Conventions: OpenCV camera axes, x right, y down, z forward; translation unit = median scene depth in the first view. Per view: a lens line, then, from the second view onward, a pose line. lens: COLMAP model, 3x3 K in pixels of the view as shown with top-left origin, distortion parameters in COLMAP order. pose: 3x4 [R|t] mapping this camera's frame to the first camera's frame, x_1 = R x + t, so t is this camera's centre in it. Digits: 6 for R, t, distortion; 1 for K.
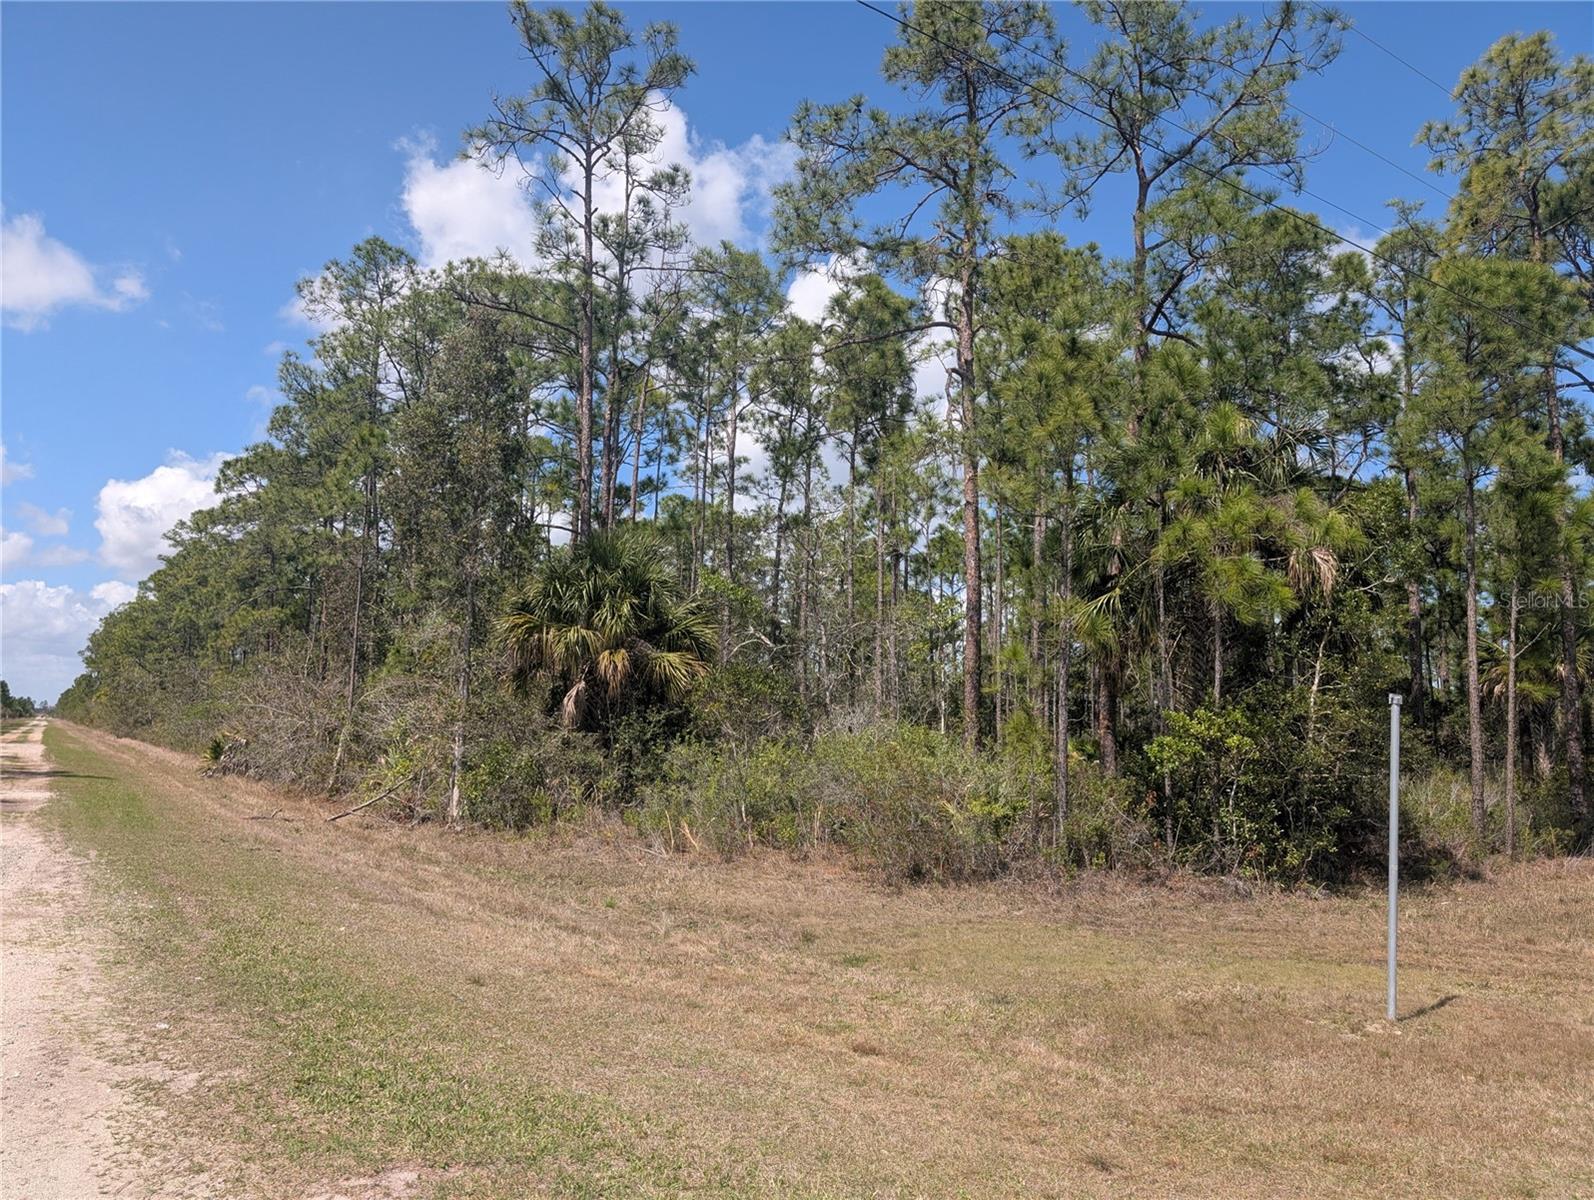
lens RADIAL K [[1137.9, 0, 797.0], [0, 1137.9, 600.0], [0, 0, 1]] dist [0.019405, -0.020813]
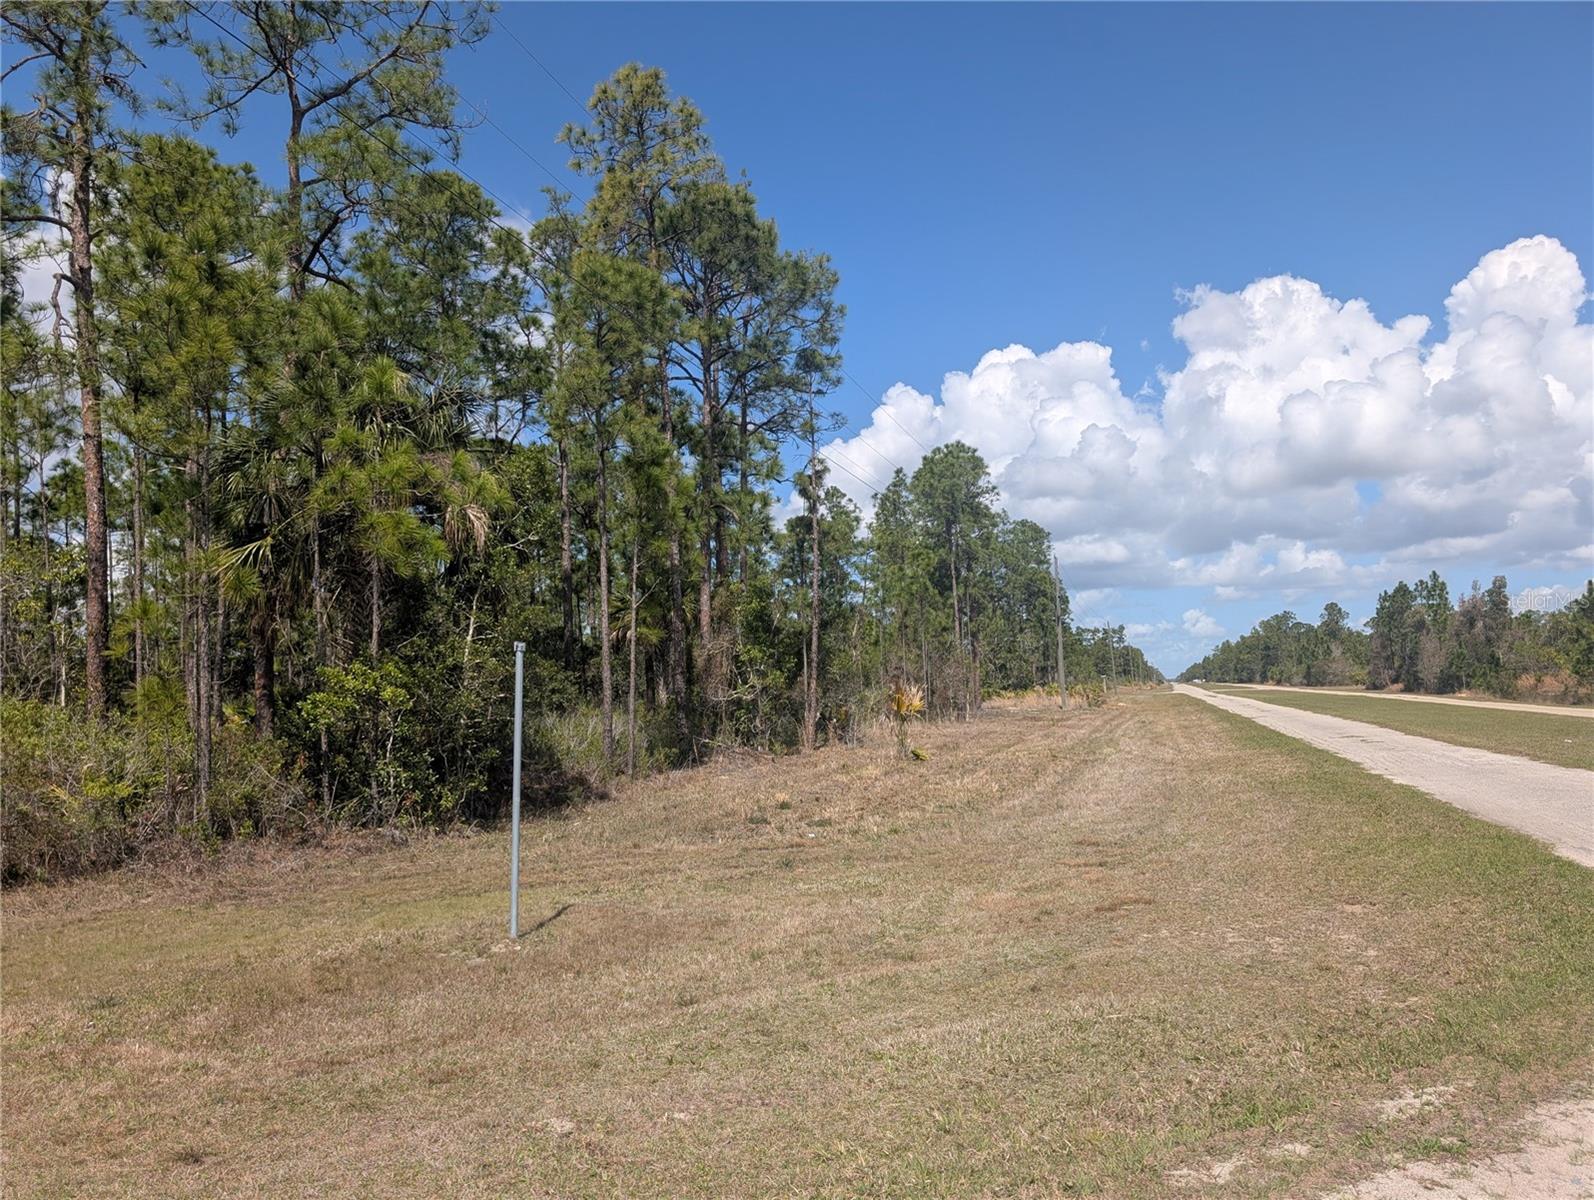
lens RADIAL K [[1141.3, 0, 797.0], [0, 1141.3, 600.0], [0, 0, 1]] dist [-0.002309, -0.006743]
pose [[0.769113, -0.011814, 0.639003, 0.014015], [-0.014150, 0.999269, 0.035506, -0.000253], [-0.638956, -0.036350, 0.768384, -0.003276]]
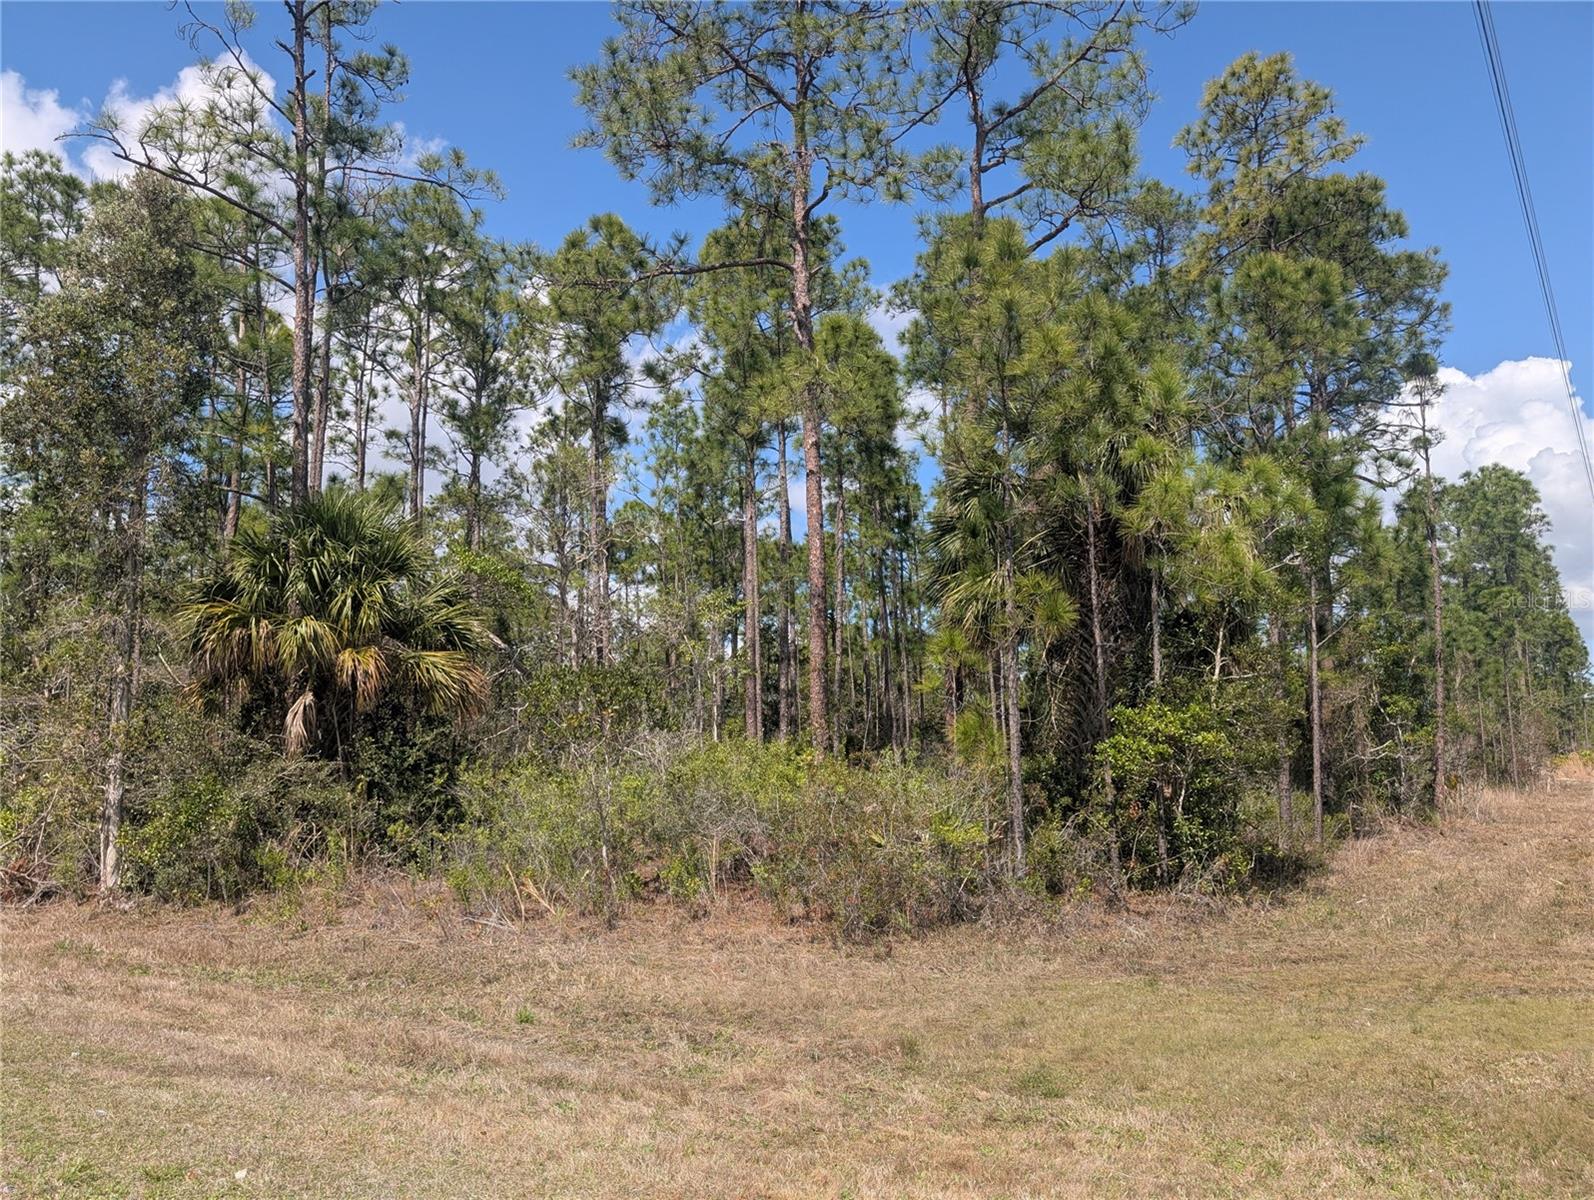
lens RADIAL K [[1153.9, 0, 795.7], [0, 1153.9, 589.7], [0, 0, 1]] dist [0.004974, 0.004389]
pose [[0.939238, 0.008211, 0.343168, -0.160027], [-0.003337, 0.999885, -0.014793, 0.016608], [-0.343250, 0.012749, 0.939158, 0.198135]]
